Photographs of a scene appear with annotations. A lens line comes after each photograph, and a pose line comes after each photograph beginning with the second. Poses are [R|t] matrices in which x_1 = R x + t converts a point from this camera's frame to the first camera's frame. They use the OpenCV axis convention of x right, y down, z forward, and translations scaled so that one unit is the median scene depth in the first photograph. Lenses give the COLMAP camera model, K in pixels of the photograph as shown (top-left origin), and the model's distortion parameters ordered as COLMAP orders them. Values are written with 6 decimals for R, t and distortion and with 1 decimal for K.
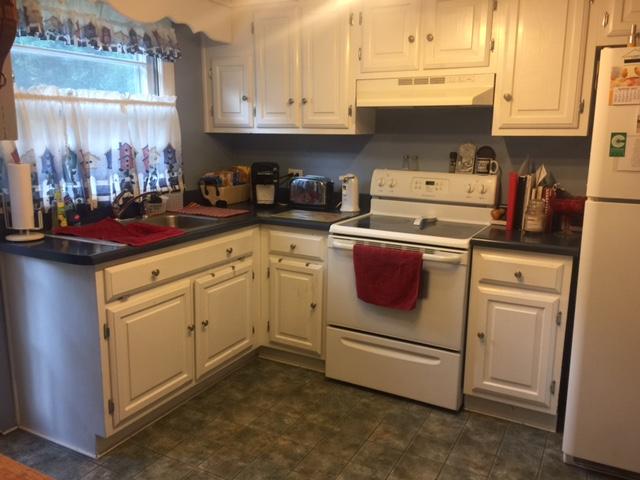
lens RADIAL K [[544.7, 0, 323.2], [0, 544.7, 239.4], [0, 0, 1]] dist [0.017277, -0.006935]
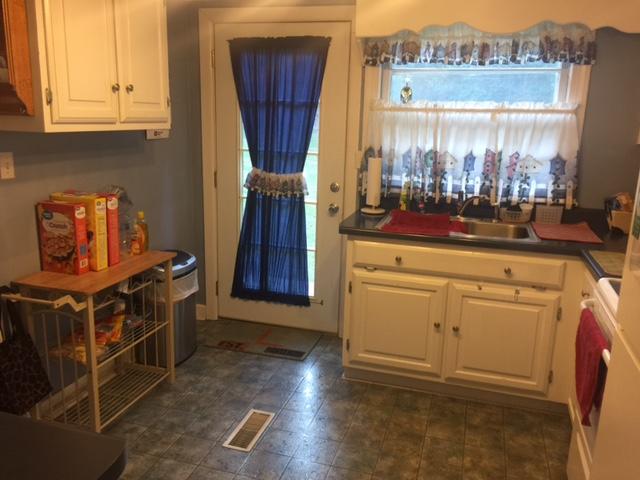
lens RADIAL K [[544.7, 0, 322.2], [0, 544.7, 239.1], [0, 0, 1]] dist [0.017277, -0.006935]
pose [[0.175784, 0.210797, -0.961595, 0.653320], [-0.218703, 0.960757, 0.170633, -0.120084], [0.959828, 0.180310, 0.214987, 0.497080]]
